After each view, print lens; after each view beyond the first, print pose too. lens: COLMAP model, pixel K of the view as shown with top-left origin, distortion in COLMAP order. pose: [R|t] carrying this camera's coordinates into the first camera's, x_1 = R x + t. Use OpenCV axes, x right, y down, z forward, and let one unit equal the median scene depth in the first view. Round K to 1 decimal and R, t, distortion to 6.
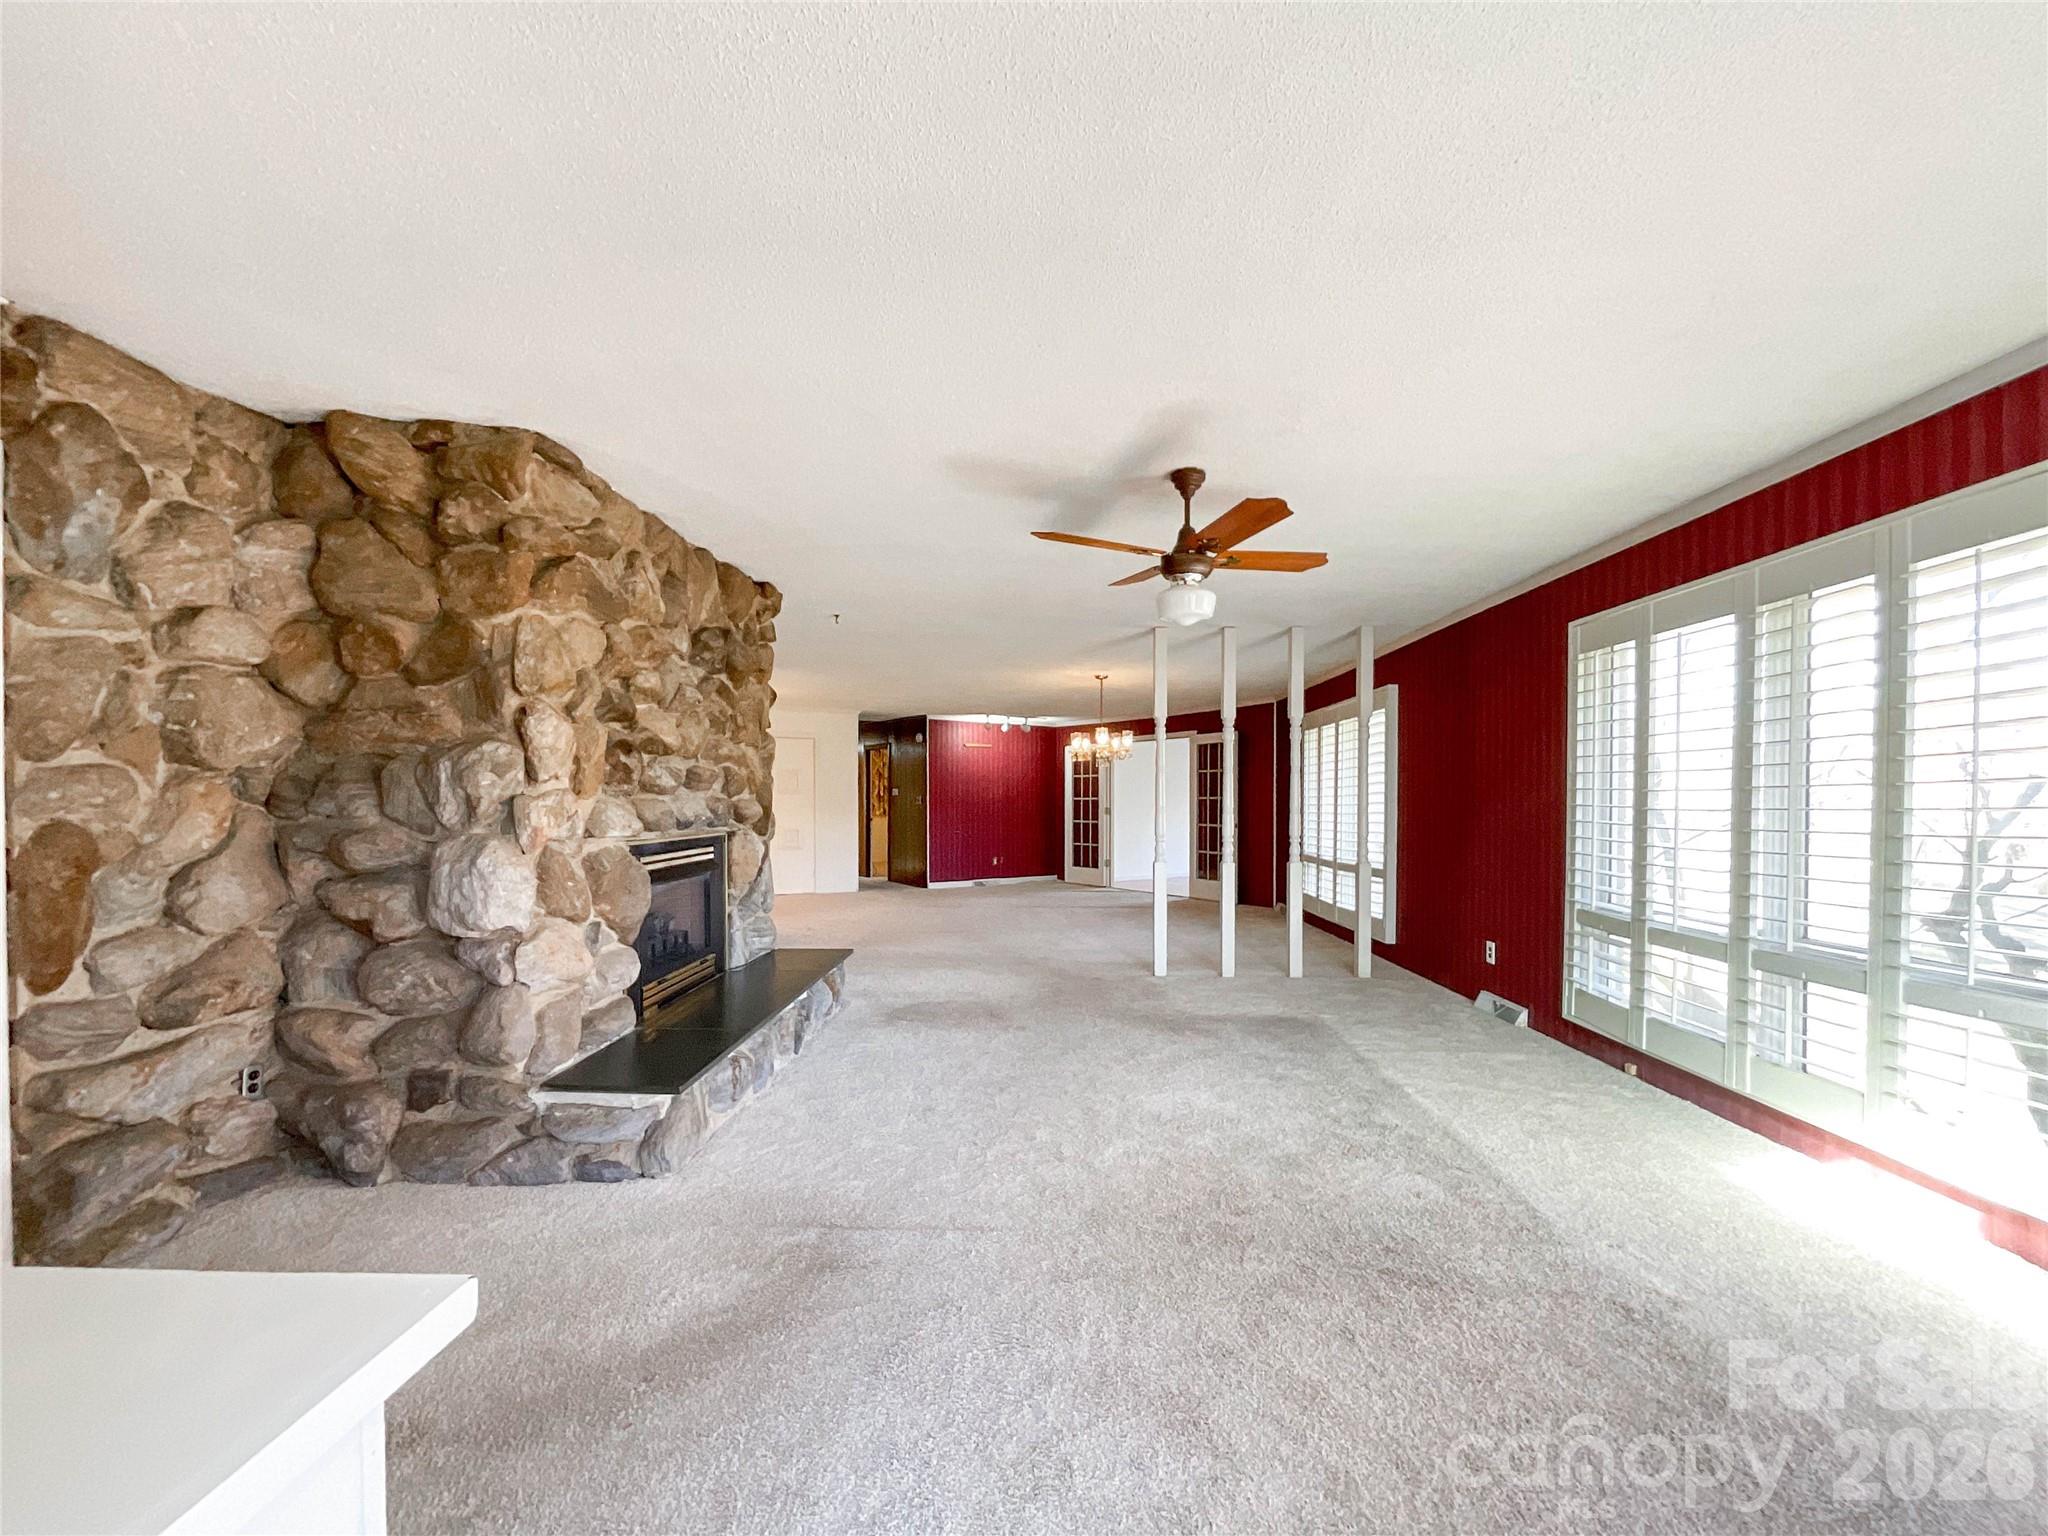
lens RADIAL K [[849.5, 0, 1019.8], [0, 849.5, 810.0], [0, 0, 1]] dist [-0.000114, 0.000340]
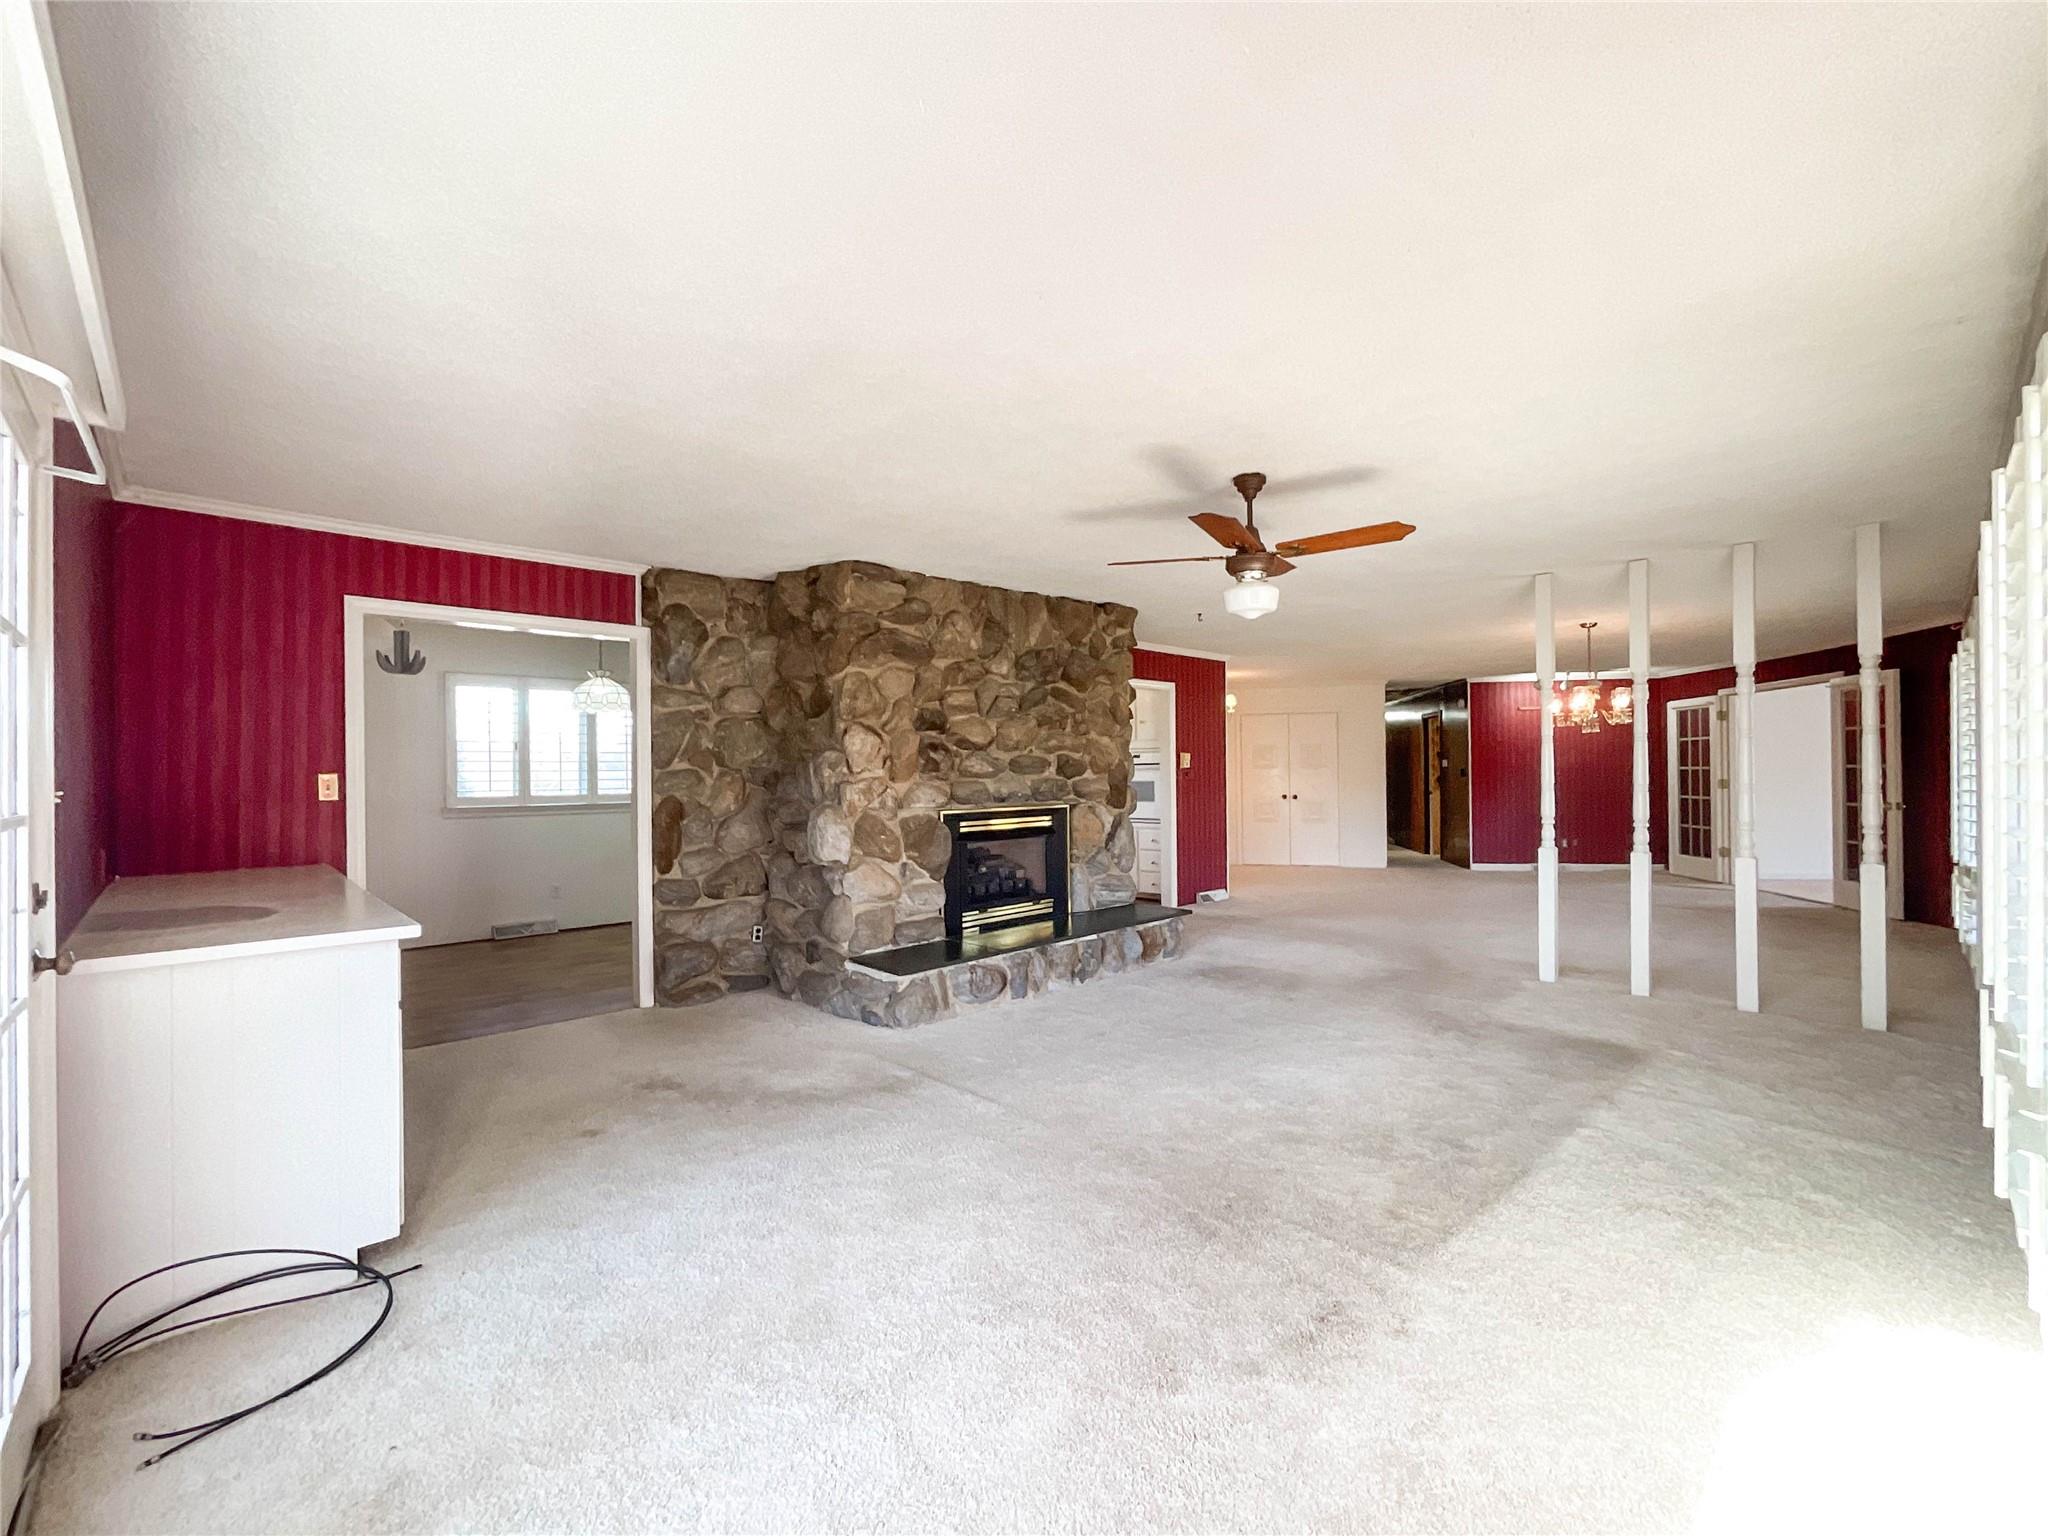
lens RADIAL K [[878.3, 0, 1039.2], [0, 878.3, 767.1], [0, 0, 1]] dist [-0.012286, 0.000129]
pose [[0.720330, -0.013169, -0.693506, 0.871313], [0.003835, 0.999880, -0.015003, -0.018291], [0.693621, 0.008147, 0.720294, 0.028151]]
